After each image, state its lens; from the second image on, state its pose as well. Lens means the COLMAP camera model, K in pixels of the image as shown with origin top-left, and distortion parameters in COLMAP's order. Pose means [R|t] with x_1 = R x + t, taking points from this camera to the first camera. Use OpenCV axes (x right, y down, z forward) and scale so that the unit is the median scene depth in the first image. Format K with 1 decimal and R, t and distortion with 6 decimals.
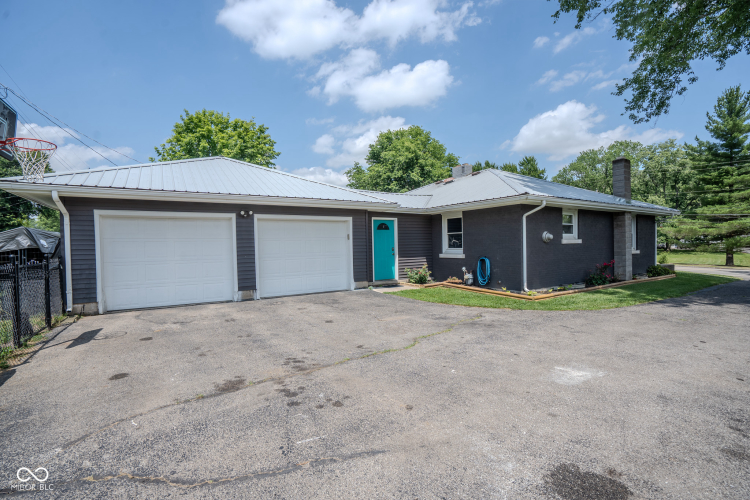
lens RADIAL K [[343.9, 0, 371.1], [0, 343.9, 251.8], [0, 0, 1]] dist [-0.062000, 0.018322]
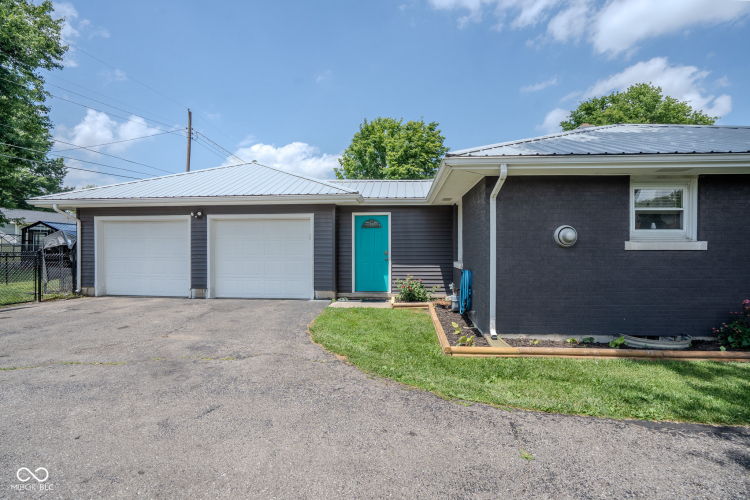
lens RADIAL K [[354.6, 0, 375.0], [0, 354.6, 251.5], [0, 0, 1]] dist [-0.059614, 0.021323]
pose [[0.800165, 0.022202, -0.599369, 0.584489], [-0.026083, 0.999657, 0.002209, -0.013670], [0.599212, 0.013866, 0.800470, 0.391915]]
